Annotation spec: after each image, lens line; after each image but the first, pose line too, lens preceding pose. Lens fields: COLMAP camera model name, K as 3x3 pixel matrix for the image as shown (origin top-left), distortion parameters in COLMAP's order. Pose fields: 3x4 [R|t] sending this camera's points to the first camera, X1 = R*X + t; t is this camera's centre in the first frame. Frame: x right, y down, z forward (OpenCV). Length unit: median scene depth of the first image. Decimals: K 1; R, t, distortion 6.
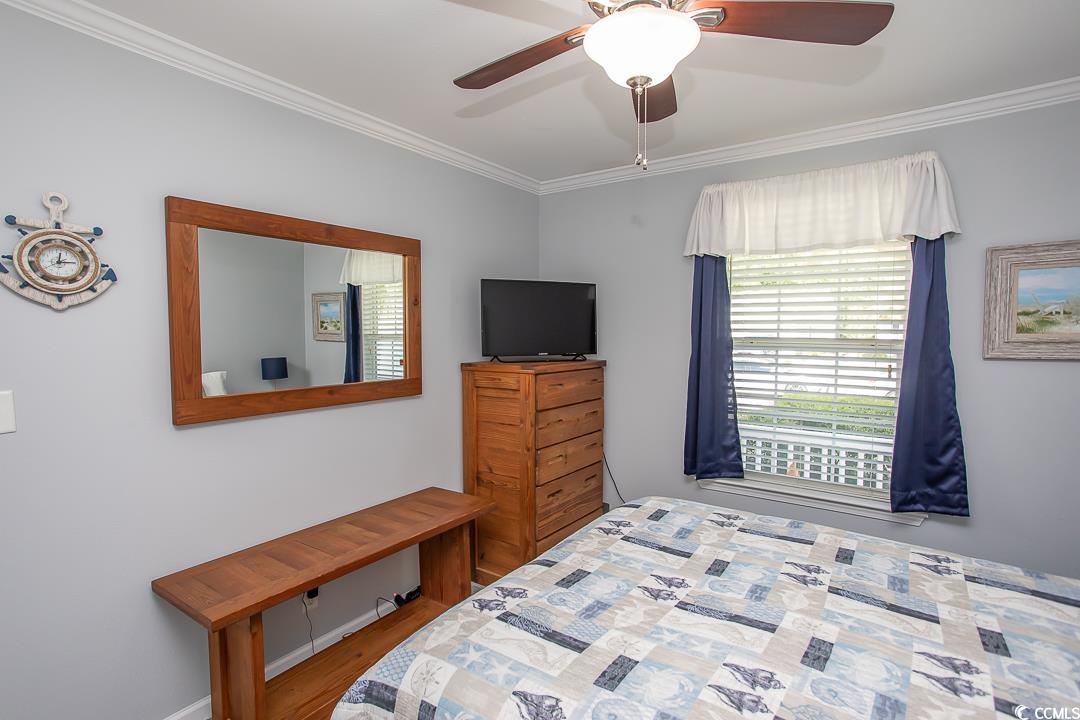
lens RADIAL K [[517.8, 0, 538.1], [0, 517.8, 358.4], [0, 0, 1]] dist [-0.048486, 0.028371]
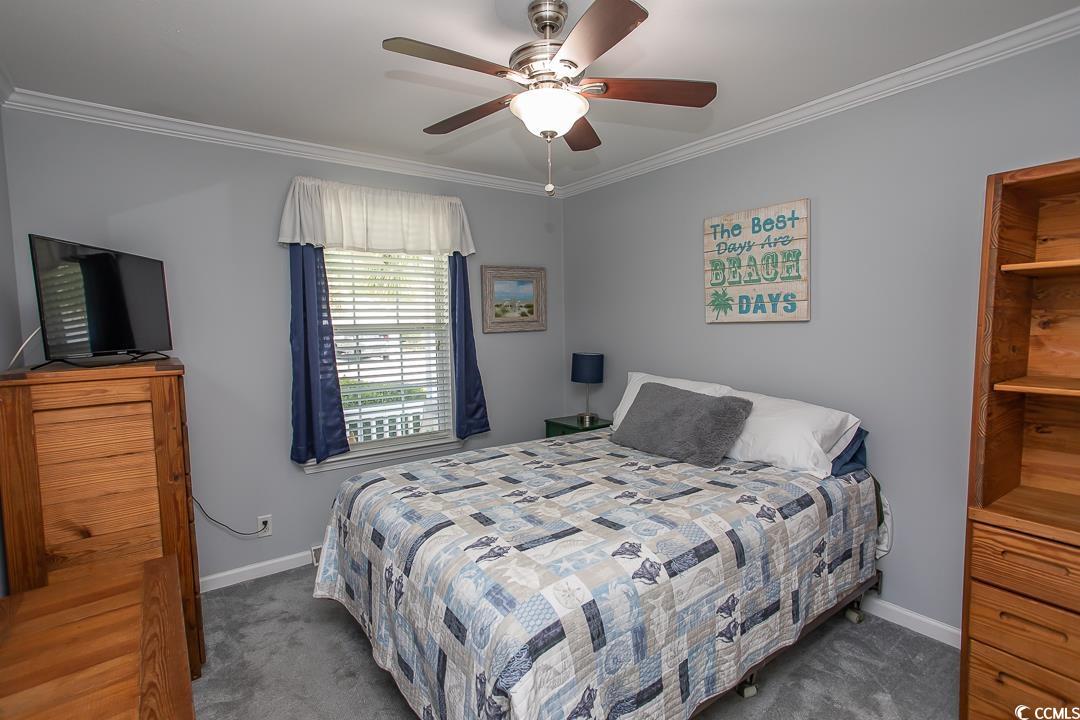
lens RADIAL K [[517.8, 0, 538.1], [0, 517.8, 358.4], [0, 0, 1]] dist [-0.048486, 0.028371]
pose [[0.309693, -0.073481, 0.947993, -0.680931], [0.073132, 0.995897, 0.053303, 0.005291], [-0.948020, 0.052821, 0.313797, 0.337706]]
